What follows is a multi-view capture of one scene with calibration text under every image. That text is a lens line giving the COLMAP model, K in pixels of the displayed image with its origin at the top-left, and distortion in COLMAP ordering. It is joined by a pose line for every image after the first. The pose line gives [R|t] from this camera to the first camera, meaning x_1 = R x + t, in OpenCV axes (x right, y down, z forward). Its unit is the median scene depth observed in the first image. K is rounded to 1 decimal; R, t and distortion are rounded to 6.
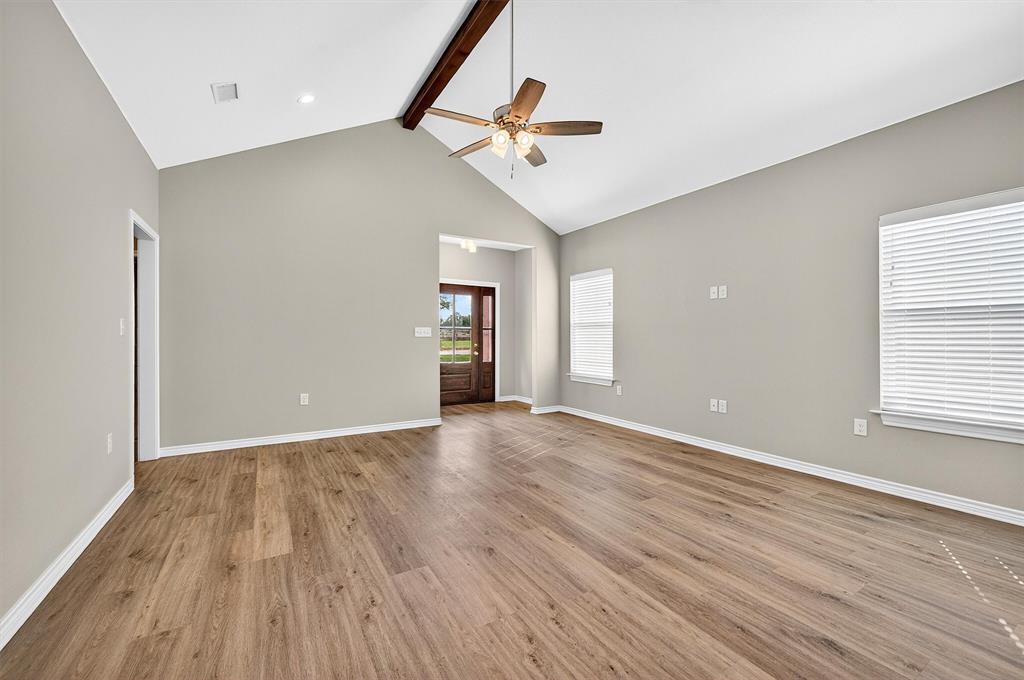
lens RADIAL K [[414.1, 0, 510.2], [0, 414.1, 333.1], [0, 0, 1]] dist [0.003848, 0.000461]
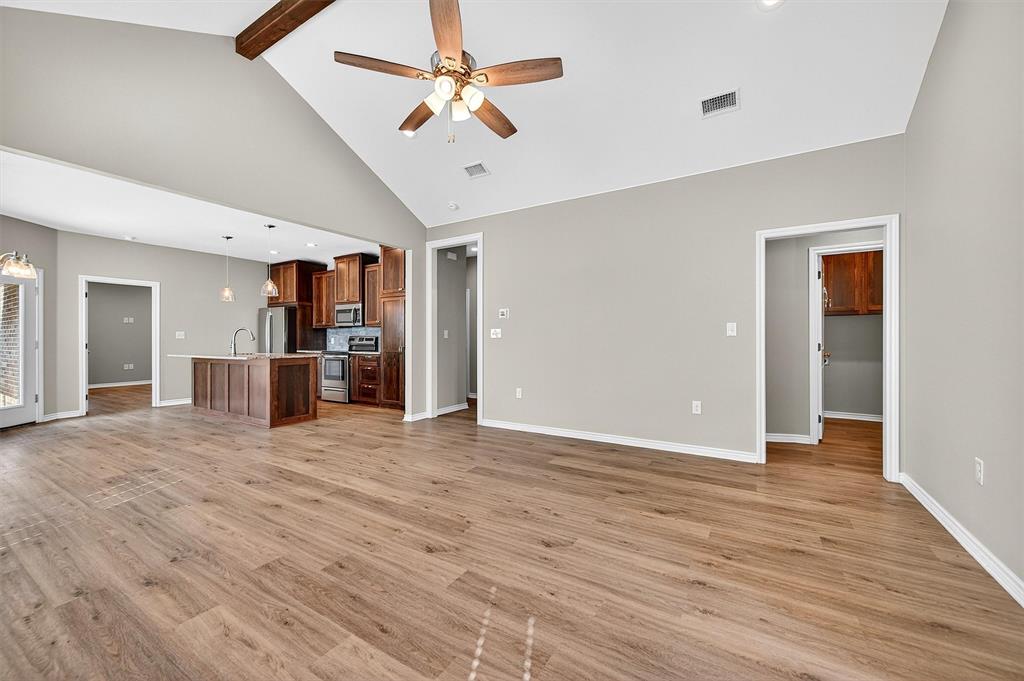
lens RADIAL K [[400.4, 0, 508.8], [0, 400.4, 336.9], [0, 0, 1]] dist [0.008184, -0.002689]
pose [[-0.890606, 0.001031, -0.454775, 0.265245], [0.005920, 0.999939, -0.009325, 0.017055], [0.454738, -0.010997, -0.890557, 1.742881]]
